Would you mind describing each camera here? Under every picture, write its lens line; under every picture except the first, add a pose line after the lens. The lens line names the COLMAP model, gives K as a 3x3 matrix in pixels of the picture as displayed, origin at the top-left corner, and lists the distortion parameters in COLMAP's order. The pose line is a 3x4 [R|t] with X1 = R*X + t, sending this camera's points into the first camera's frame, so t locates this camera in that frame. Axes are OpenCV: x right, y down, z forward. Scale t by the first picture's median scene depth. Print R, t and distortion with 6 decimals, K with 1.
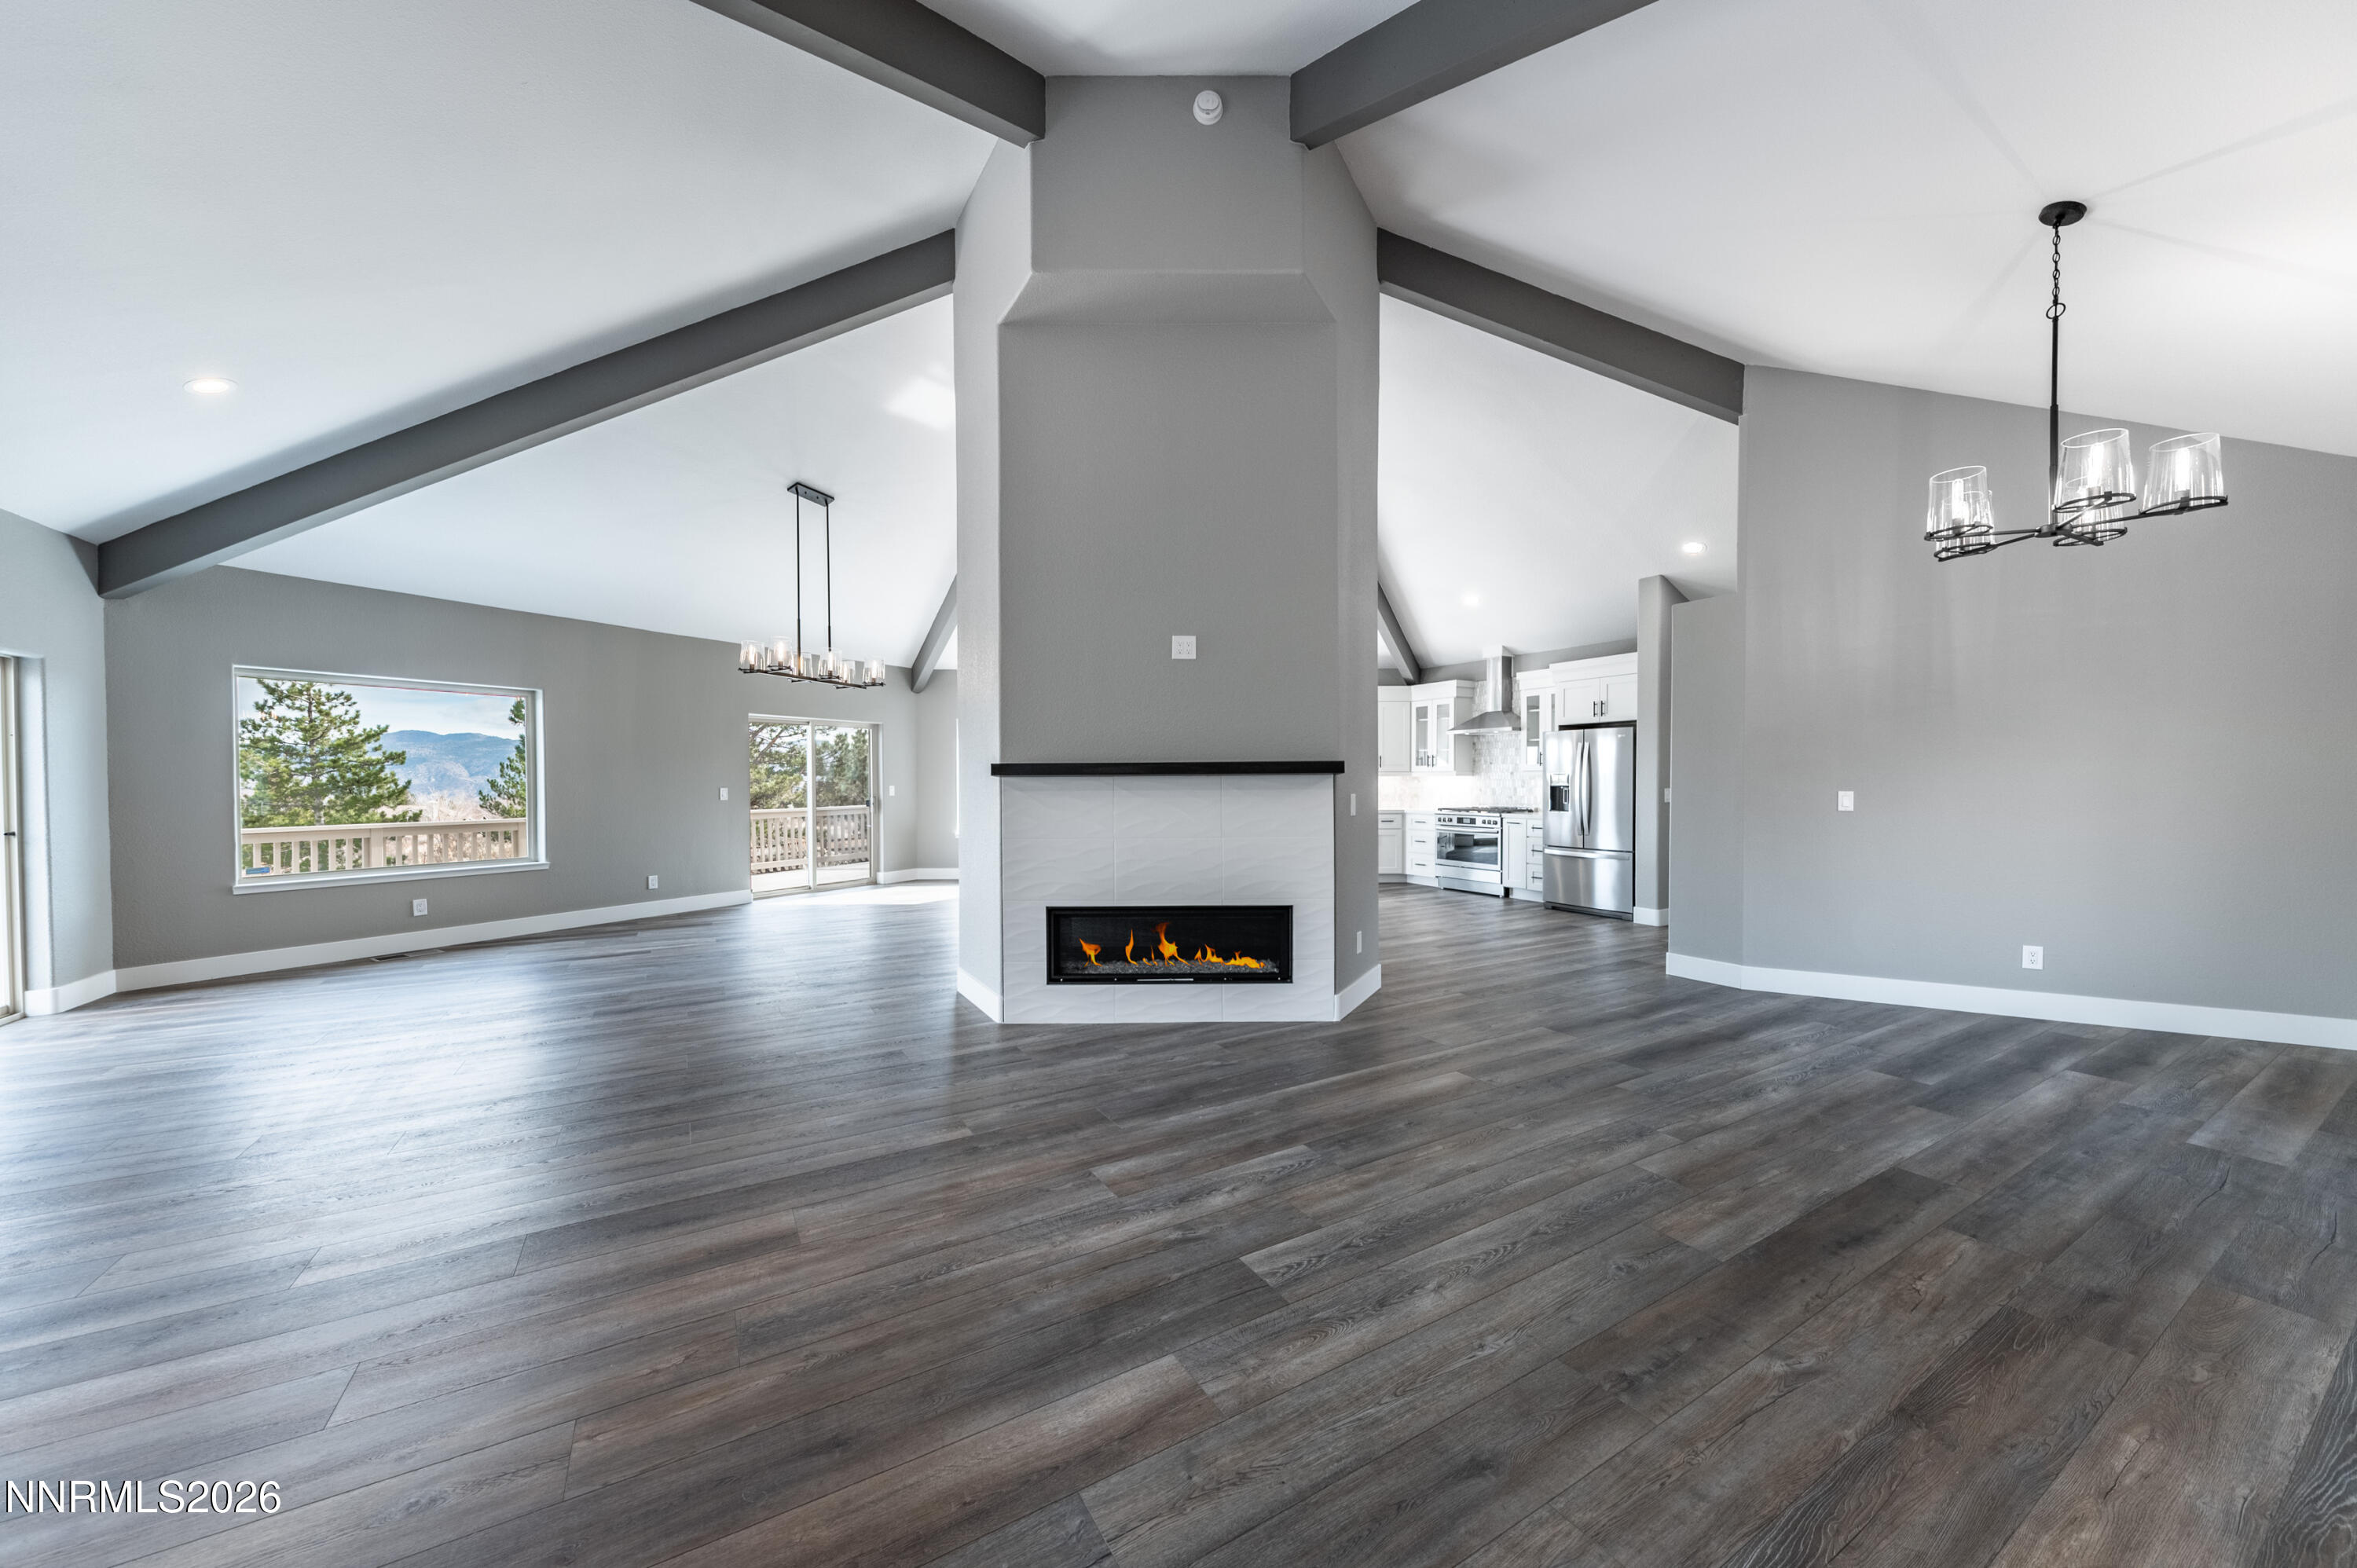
lens RADIAL K [[823.1, 0, 1189.8], [0, 823.1, 794.9], [0, 0, 1]] dist [0.011900, -0.006031]
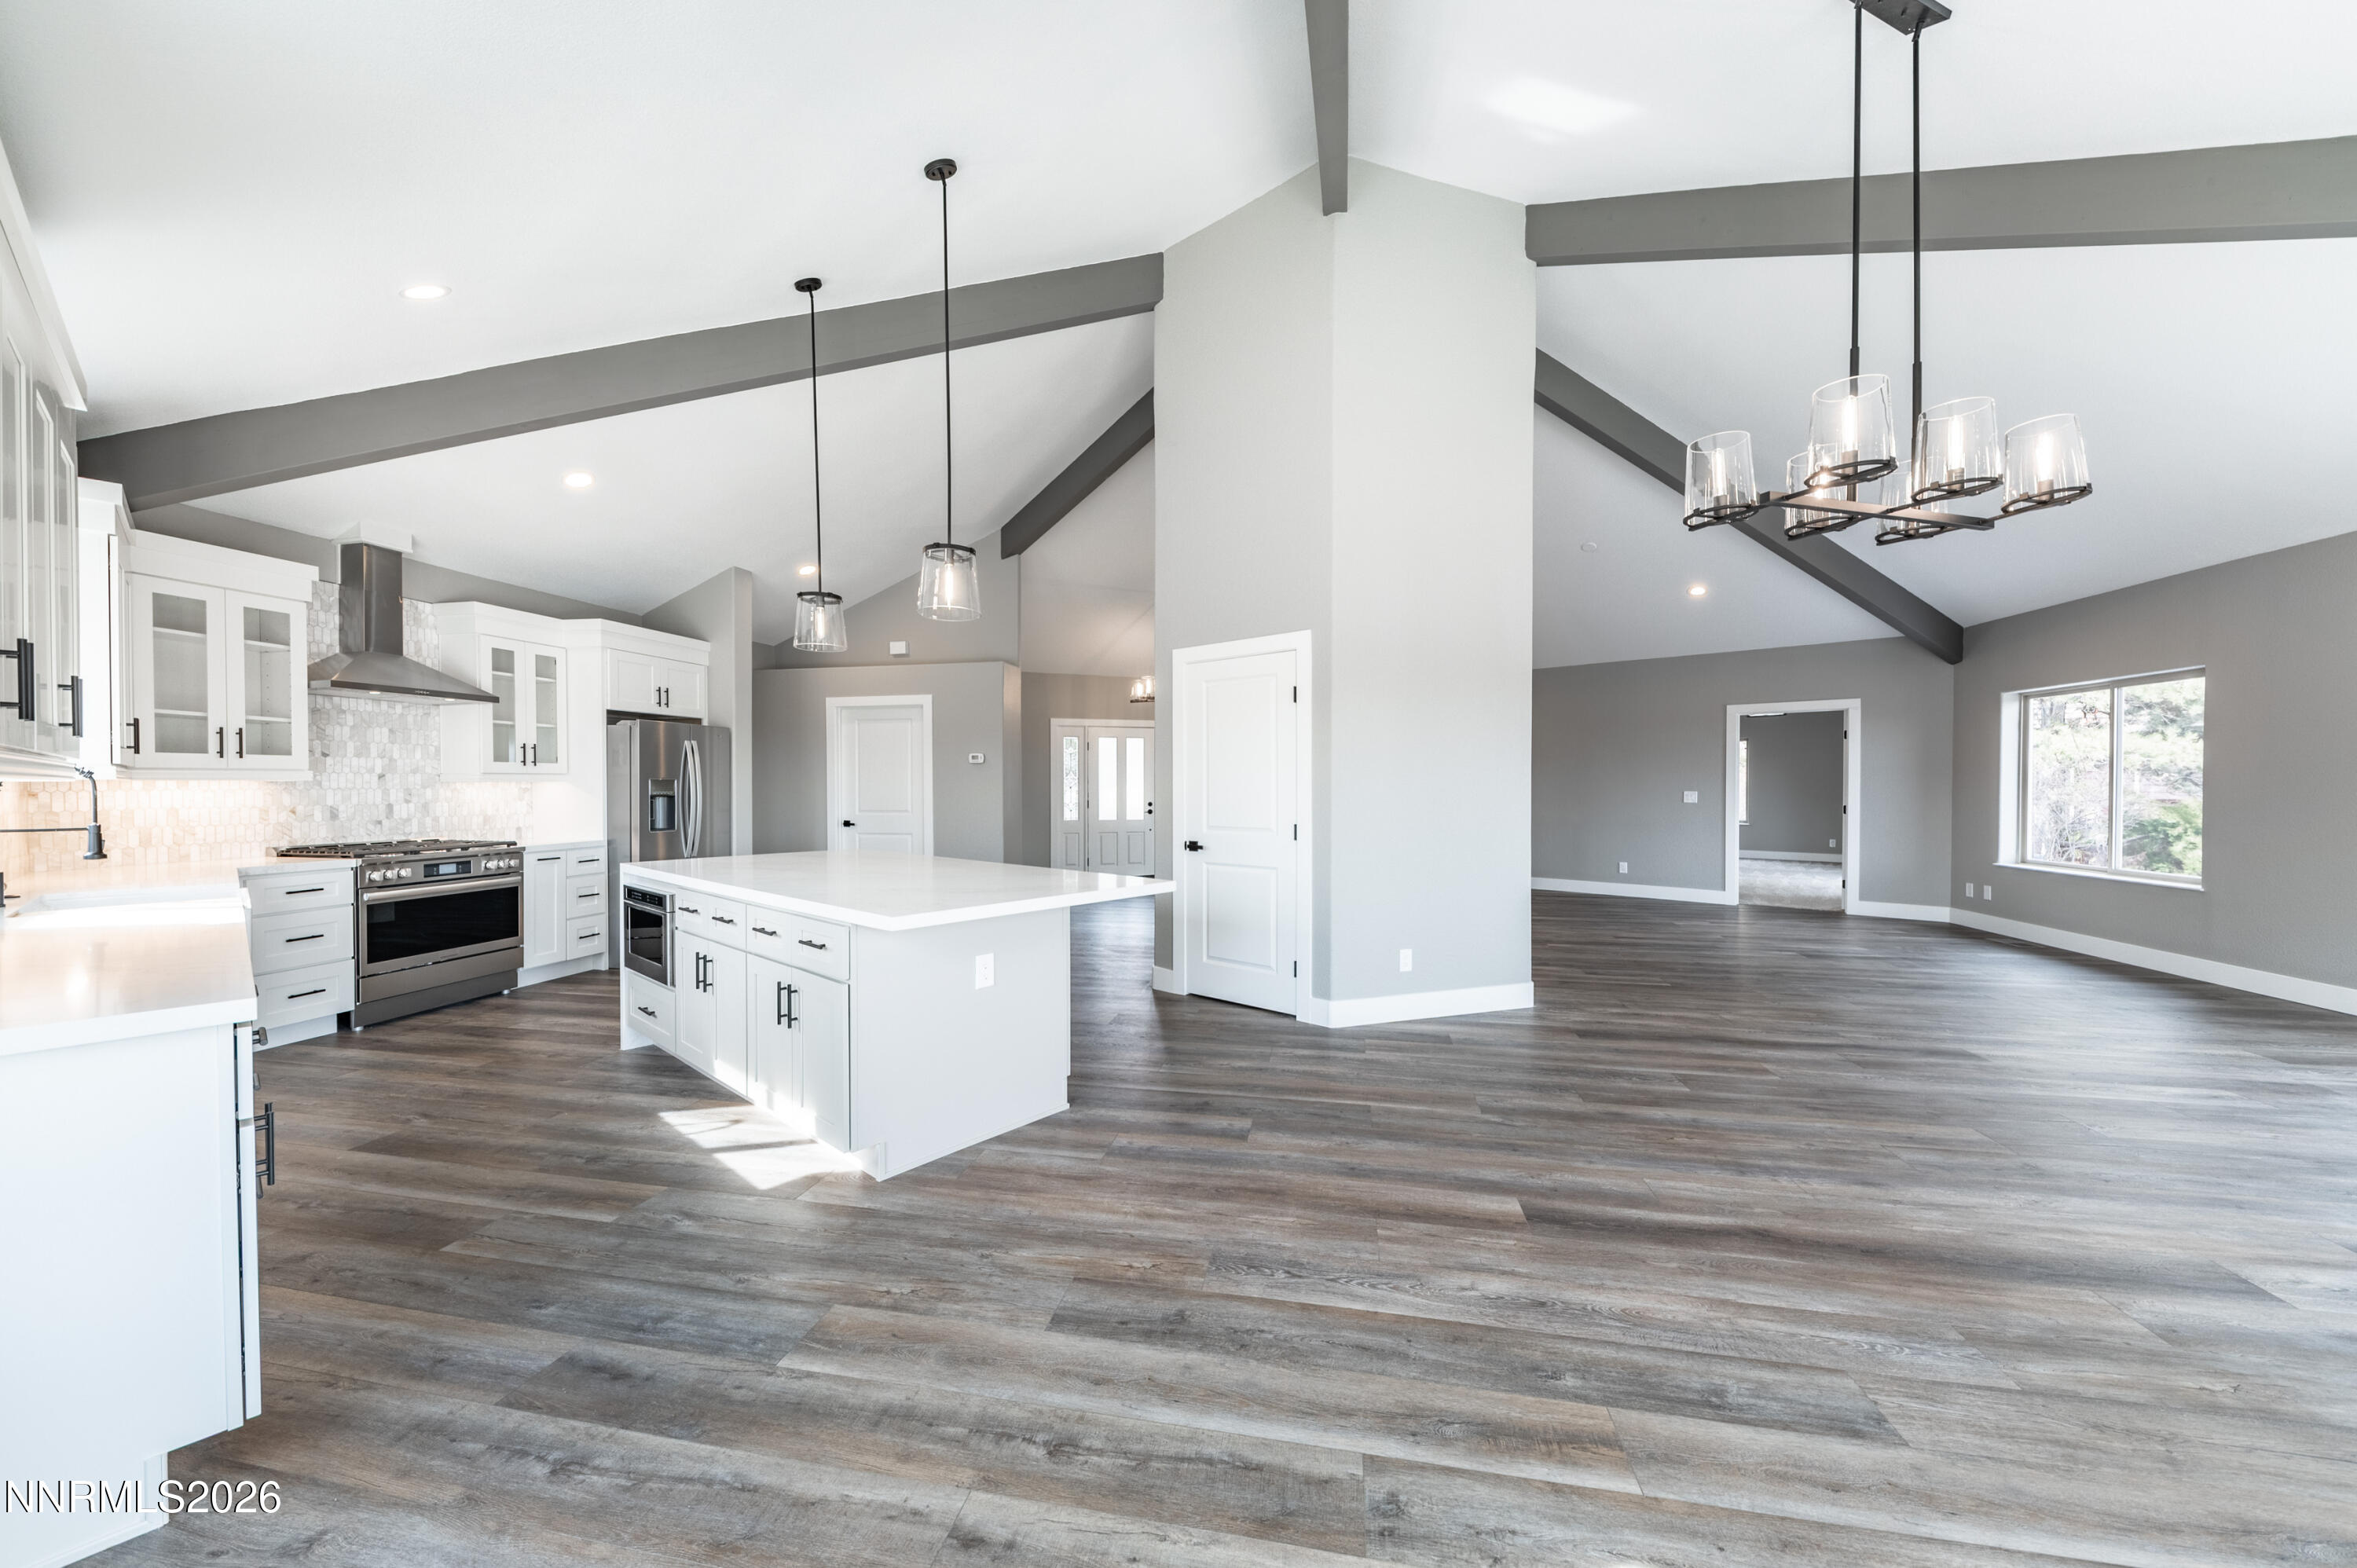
lens RADIAL K [[839.5, 0, 1167.4], [0, 839.5, 795.3], [0, 0, 1]] dist [0.010233, -0.005111]
pose [[-0.733926, -0.006487, 0.679199, -0.735116], [0.017561, 0.999439, 0.028522, -0.045102], [-0.679003, 0.032861, -0.733400, 2.296515]]
